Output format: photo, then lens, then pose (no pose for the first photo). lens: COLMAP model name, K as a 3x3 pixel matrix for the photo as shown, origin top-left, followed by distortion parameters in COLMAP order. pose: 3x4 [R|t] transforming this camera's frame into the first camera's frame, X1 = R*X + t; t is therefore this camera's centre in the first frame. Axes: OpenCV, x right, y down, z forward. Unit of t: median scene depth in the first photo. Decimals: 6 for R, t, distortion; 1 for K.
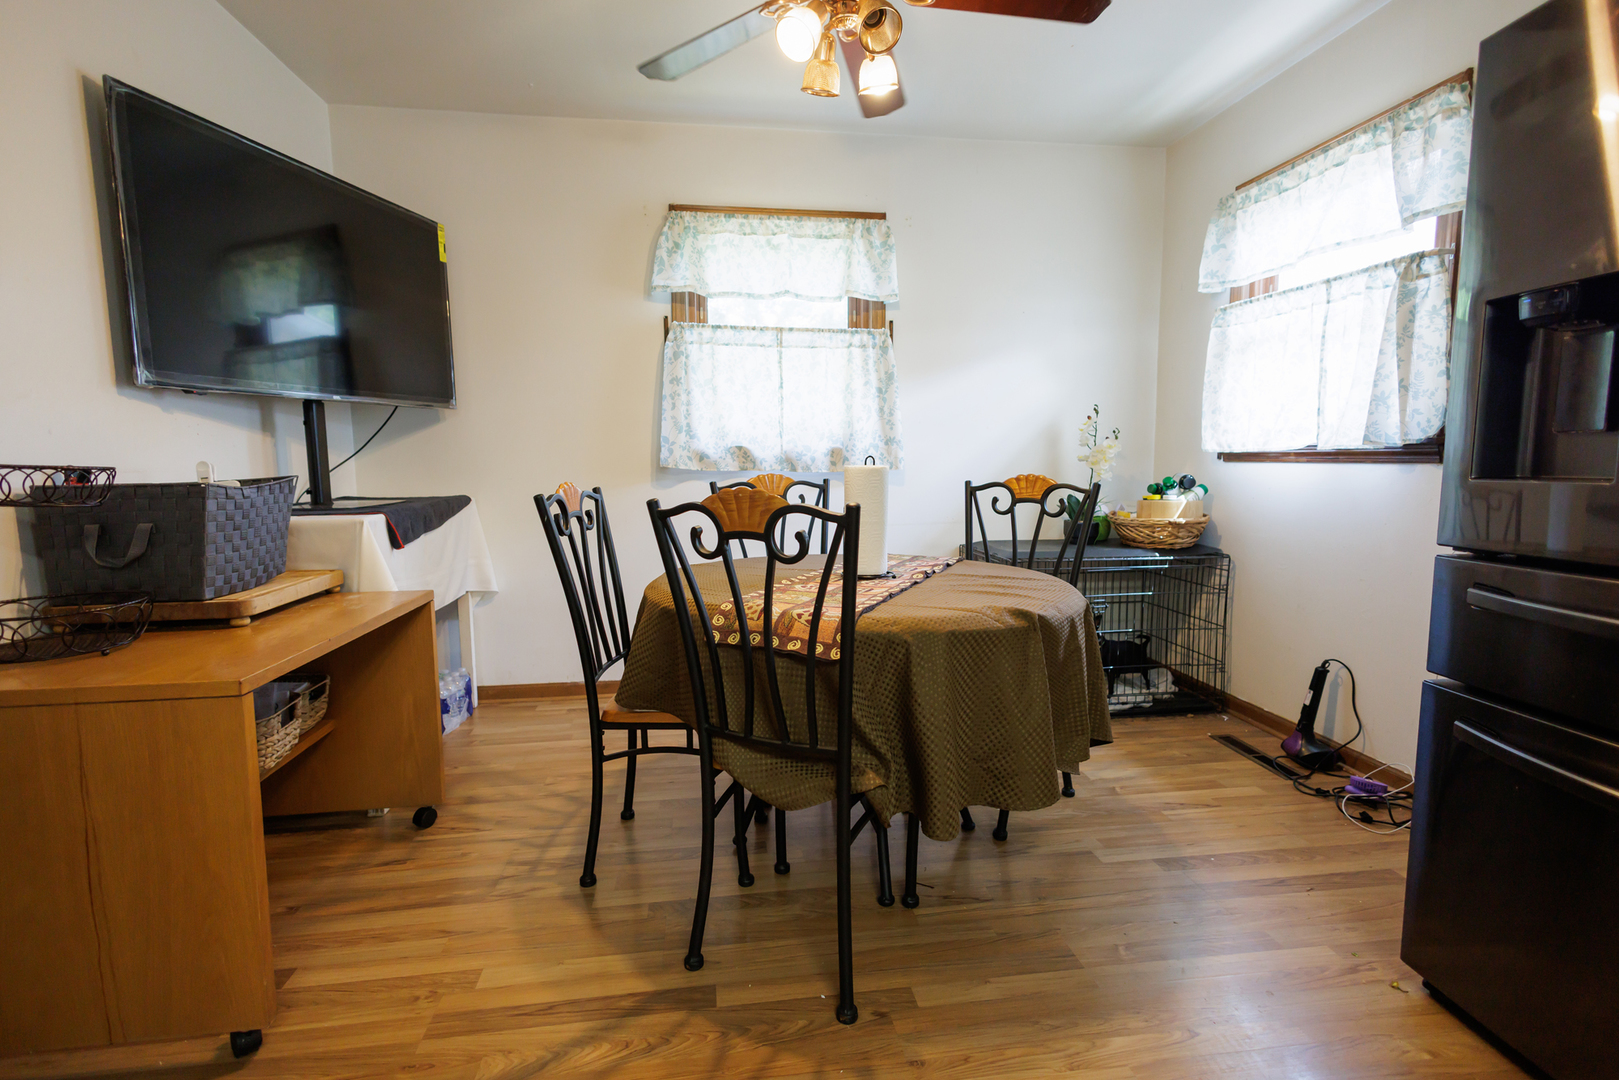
lens RADIAL K [[743.6, 0, 812.4], [0, 743.6, 540.5], [0, 0, 1]] dist [0.007819, 0.000096]
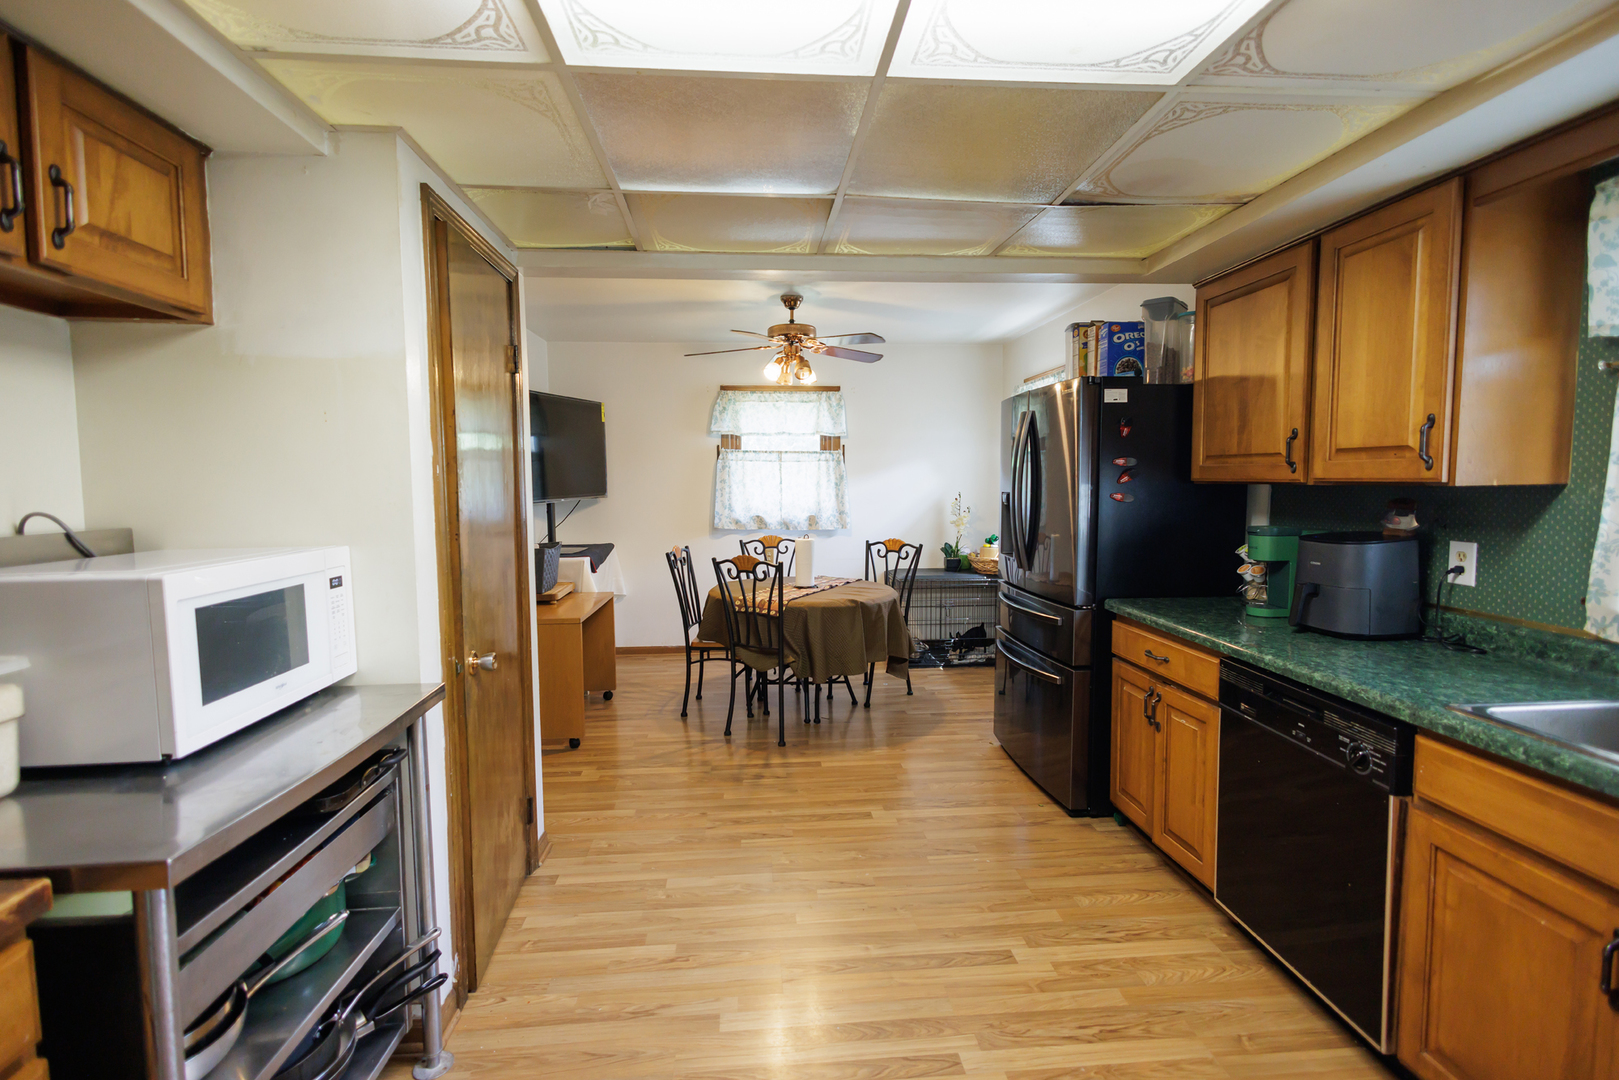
lens RADIAL K [[743.6, 0, 812.4], [0, 743.6, 540.5], [0, 0, 1]] dist [0.007819, 0.000096]
pose [[0.997983, 0.004646, -0.063314, 0.212458], [-0.006003, 0.999756, -0.021269, -0.041145], [0.063200, 0.021606, 0.997767, -1.132414]]
